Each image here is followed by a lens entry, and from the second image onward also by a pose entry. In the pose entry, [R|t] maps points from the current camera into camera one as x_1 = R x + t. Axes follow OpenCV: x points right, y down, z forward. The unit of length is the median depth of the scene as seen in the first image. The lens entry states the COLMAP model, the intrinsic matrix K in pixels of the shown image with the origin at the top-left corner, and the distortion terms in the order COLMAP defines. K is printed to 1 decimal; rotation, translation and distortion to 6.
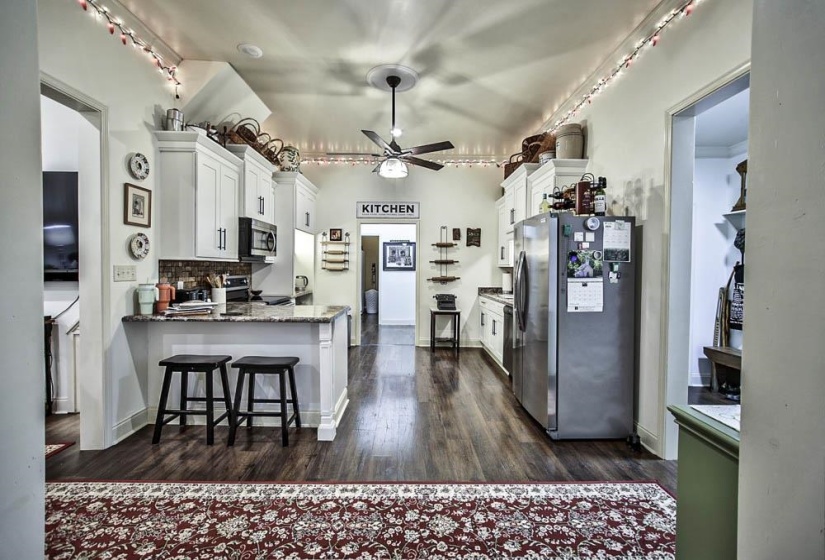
lens RADIAL K [[354.5, 0, 414.3], [0, 354.5, 275.8], [0, 0, 1]] dist [-0.000687, -0.000029]
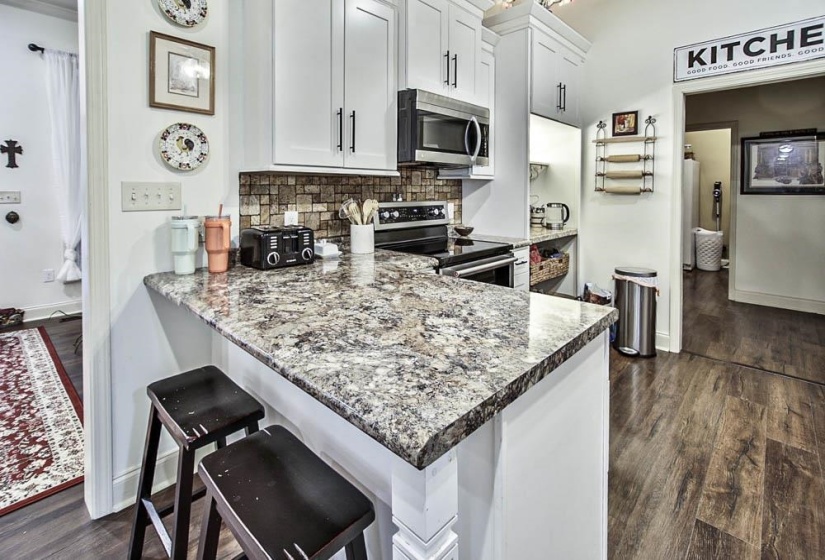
lens RADIAL K [[390.7, 0, 413.7], [0, 390.7, 197.5], [0, 0, 1]] dist [0.000759, 0.000786]
pose [[0.714143, 0.008134, -0.699952, -0.048177], [-0.013226, 0.999911, -0.001875, -0.004688], [0.699875, 0.010597, 0.714187, 0.426335]]
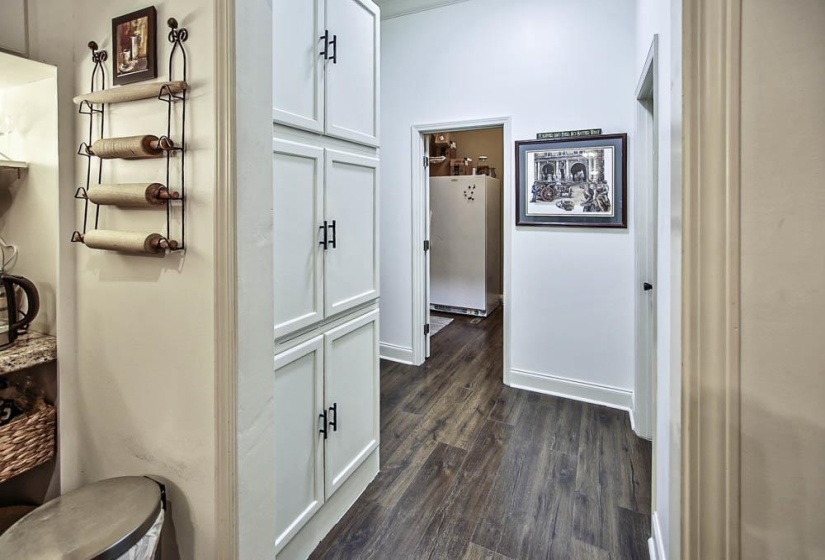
lens RADIAL K [[372.5, 0, 422.2], [0, 372.5, 210.0], [0, 0, 1]] dist [-0.001451, -0.000165]
pose [[0.894335, -0.004359, -0.447378, -0.013862], [-0.003765, 0.999844, -0.017269, -0.036374], [0.447383, 0.017129, 0.894178, 0.997695]]
